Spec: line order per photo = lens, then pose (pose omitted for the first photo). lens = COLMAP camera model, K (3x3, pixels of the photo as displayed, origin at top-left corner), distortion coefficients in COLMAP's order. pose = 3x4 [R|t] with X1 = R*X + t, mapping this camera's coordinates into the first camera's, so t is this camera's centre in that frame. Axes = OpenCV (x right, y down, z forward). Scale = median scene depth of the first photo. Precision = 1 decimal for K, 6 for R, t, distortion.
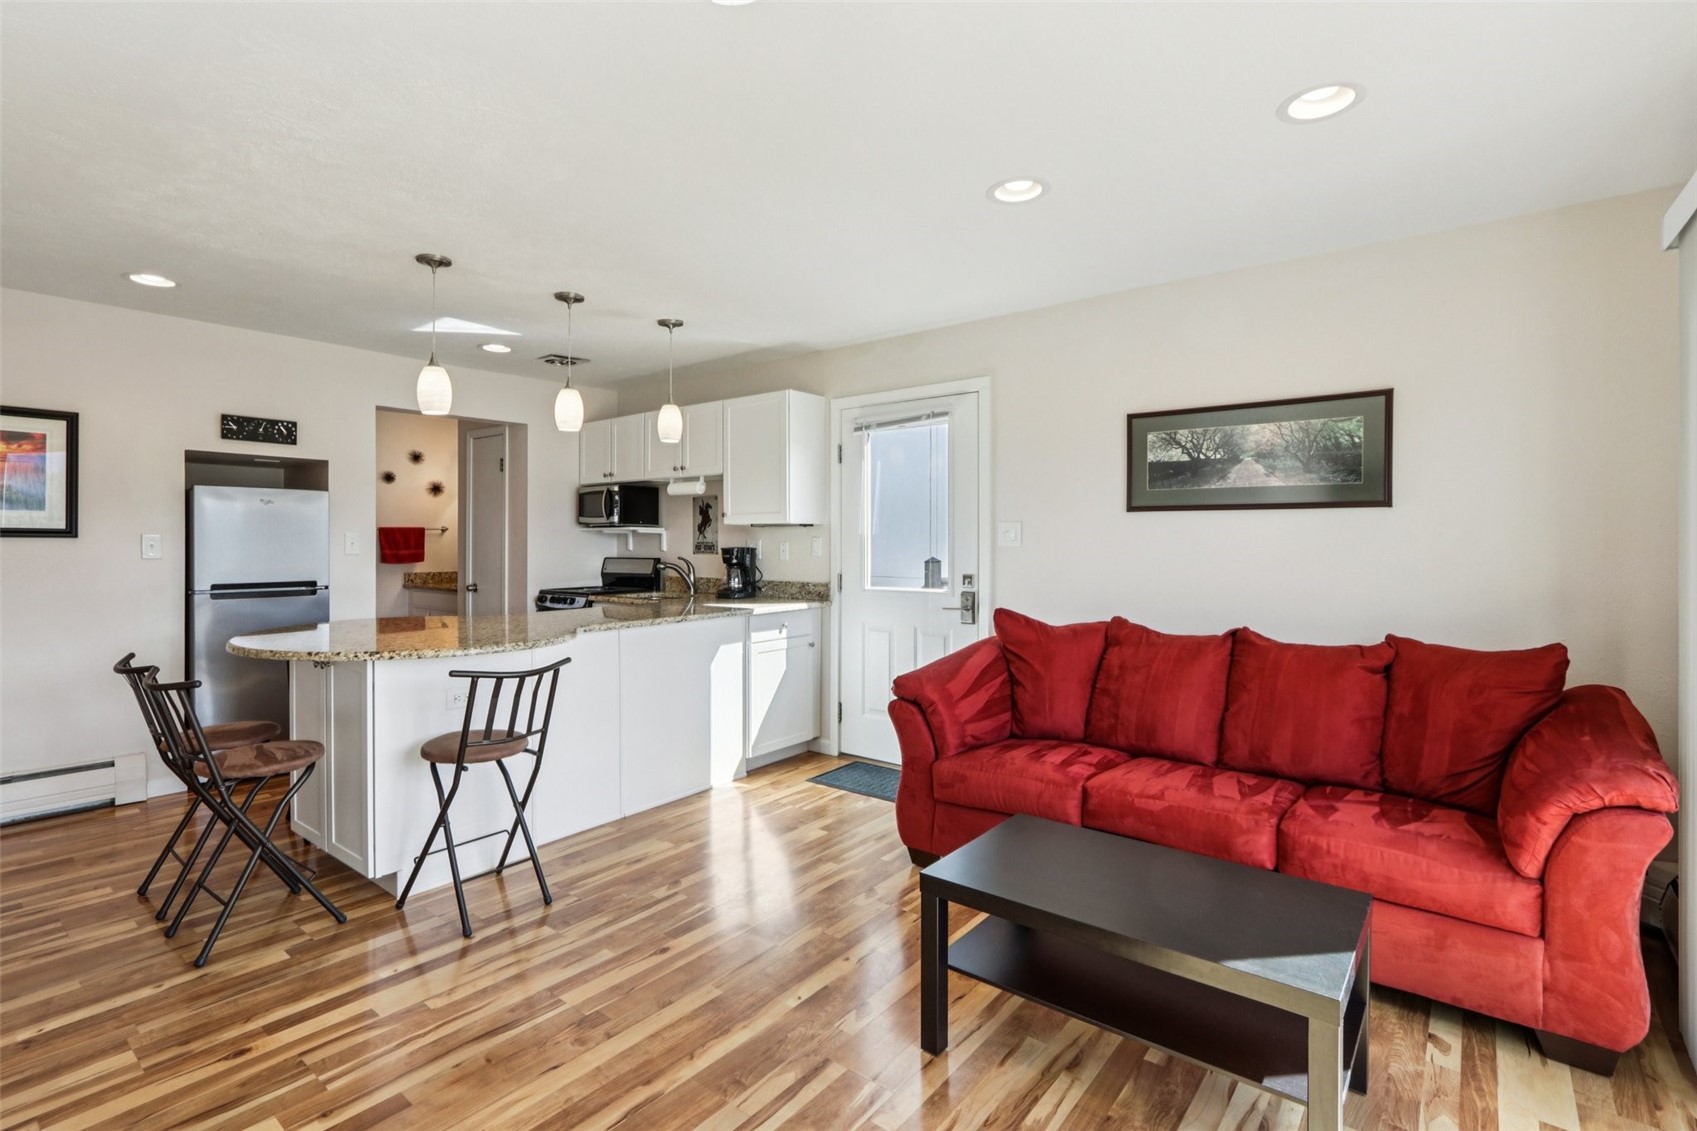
lens RADIAL K [[801.8, 0, 835.6], [0, 801.8, 545.6], [0, 0, 1]] dist [-0.012692, 0.002141]
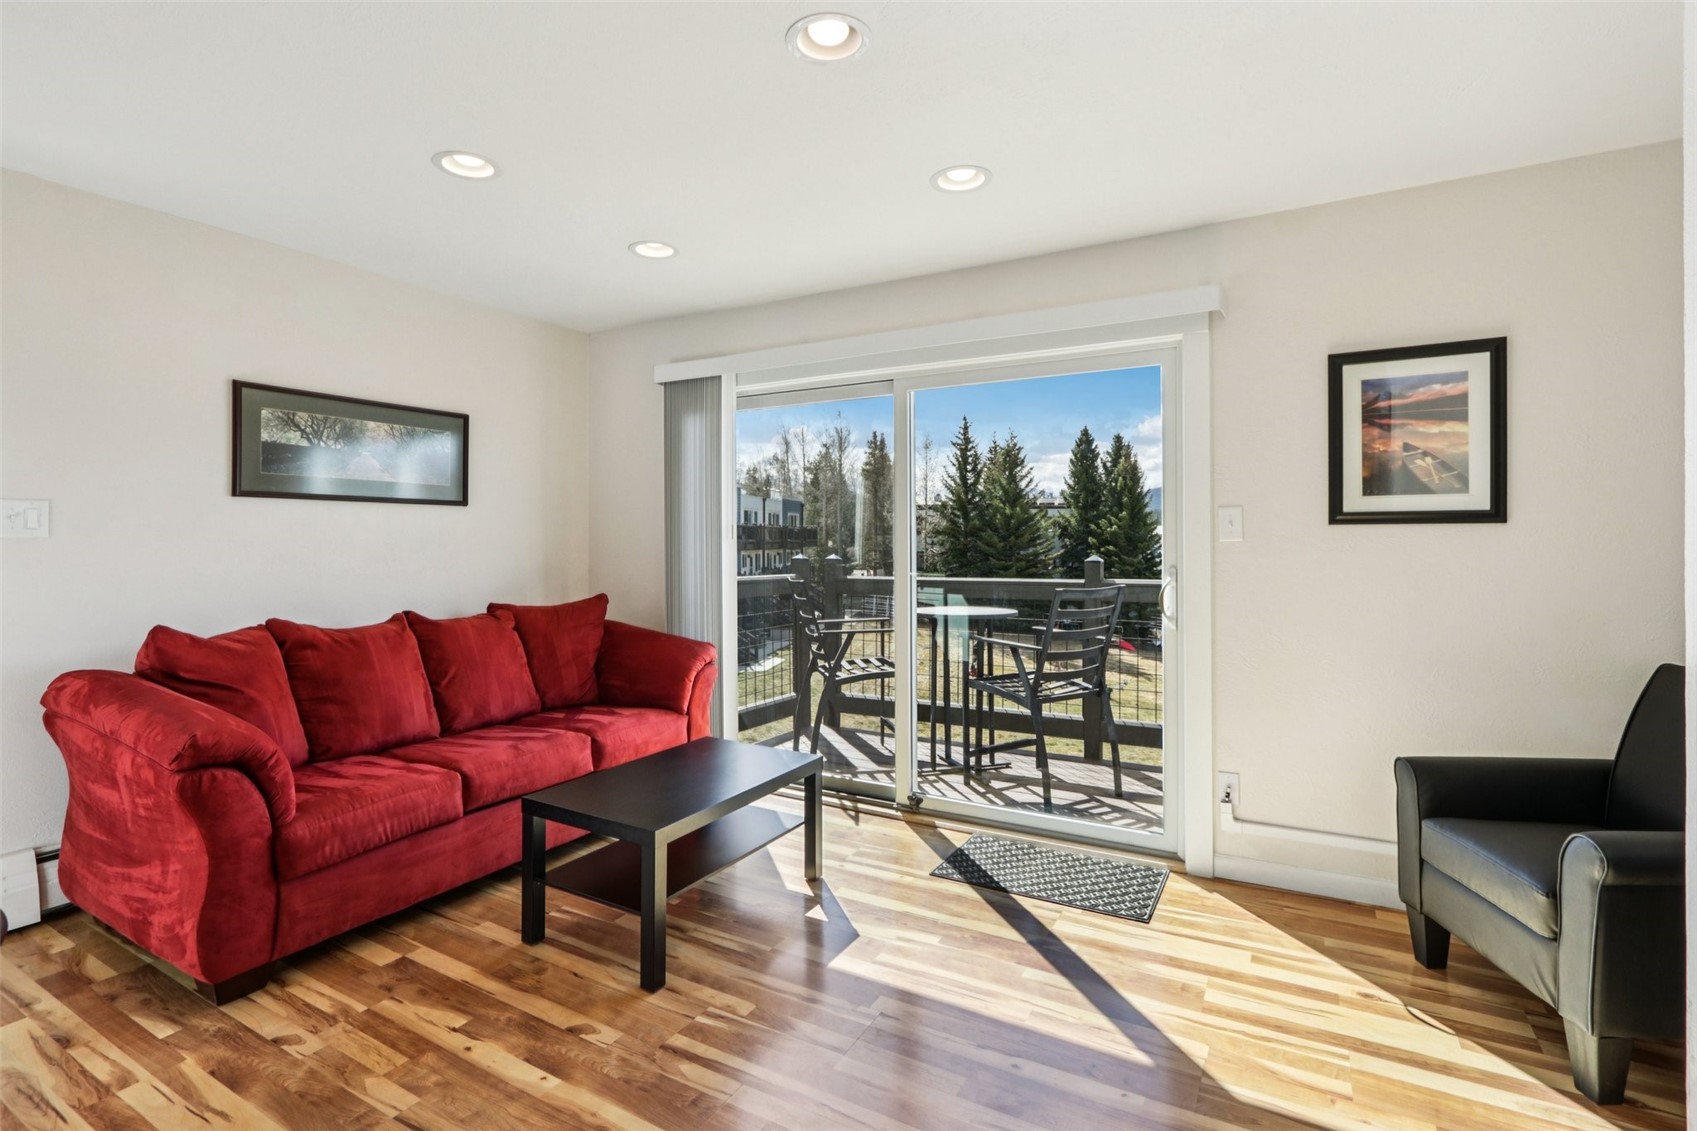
lens RADIAL K [[831.7, 0, 822.2], [0, 831.7, 529.5], [0, 0, 1]] dist [-0.010534, 0.000787]
pose [[-0.157472, 0.010084, 0.987472, -0.492739], [0.004259, 0.999945, -0.009532, 0.003151], [-0.987514, 0.002705, -0.157506, 0.442094]]
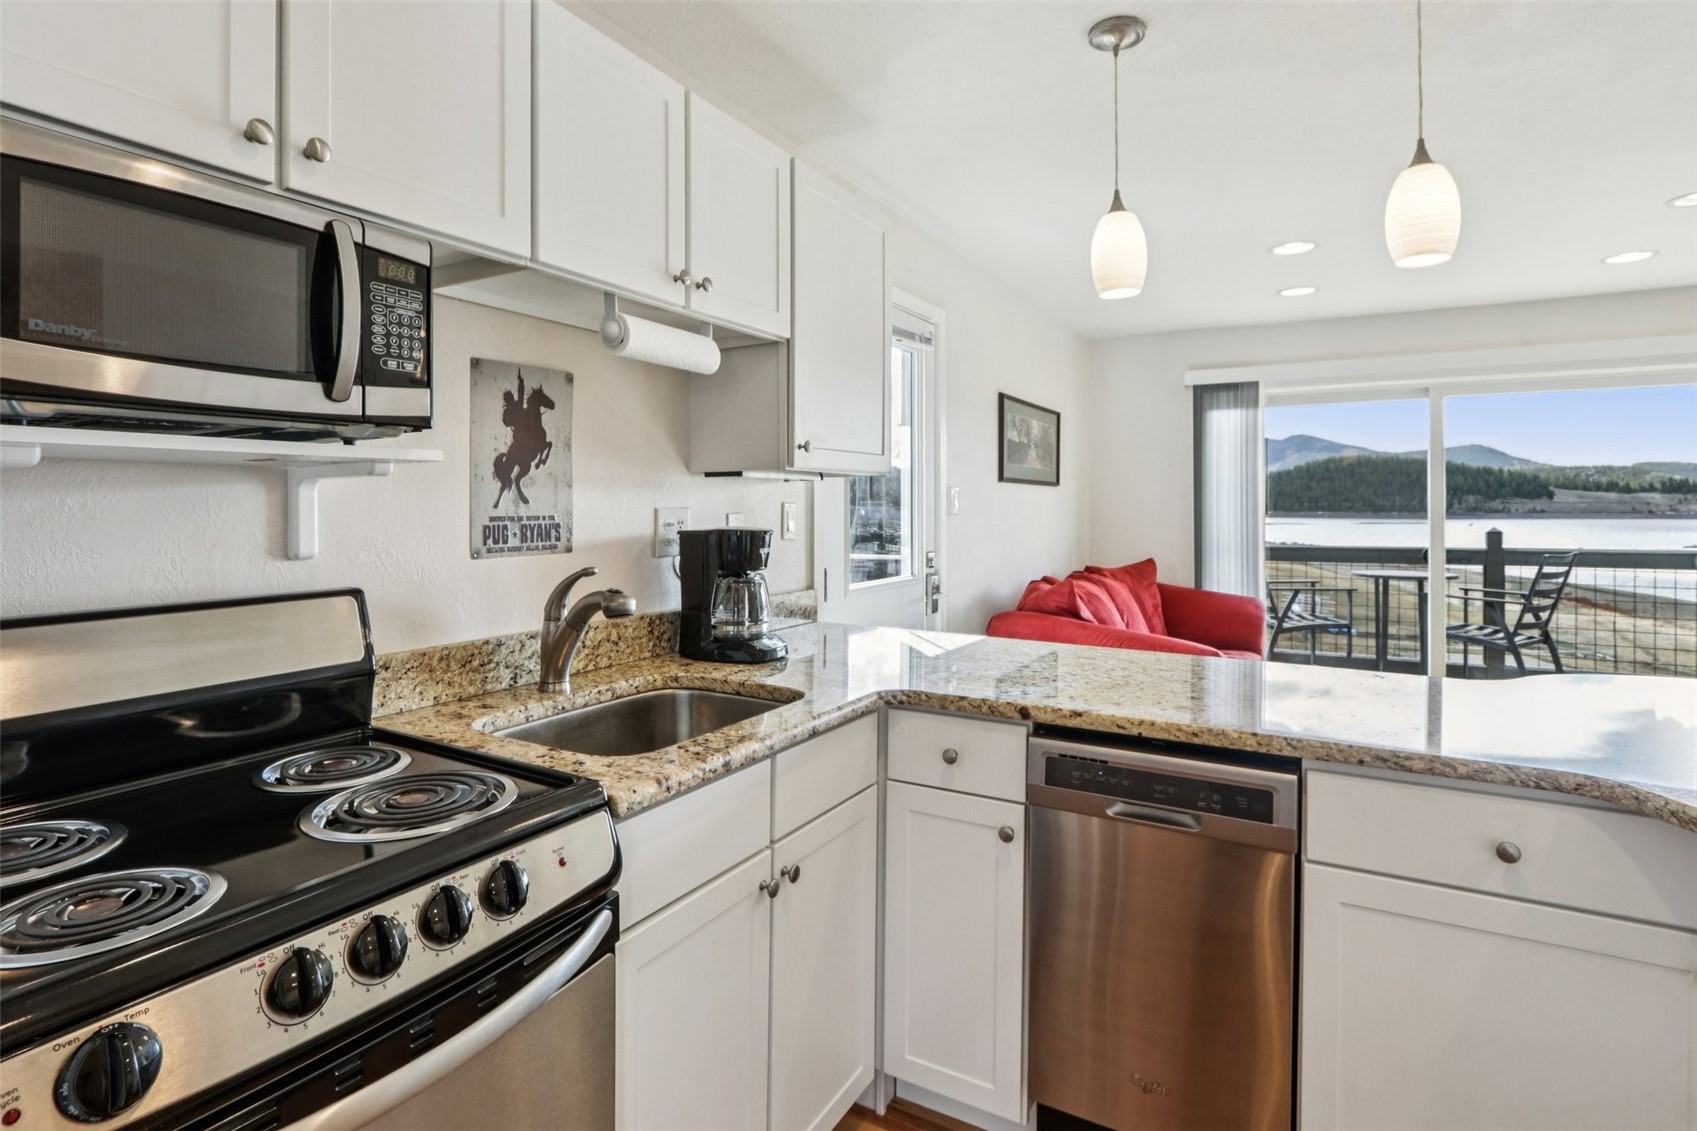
lens RADIAL K [[831.7, 0, 822.2], [0, 831.7, 529.5], [0, 0, 1]] dist [-0.010534, 0.000787]
pose [[-0.134068, -0.030568, 0.990501, -0.625805], [0.001771, 0.999515, 0.031086, -0.011262], [-0.990971, 0.005921, -0.133949, 1.191332]]
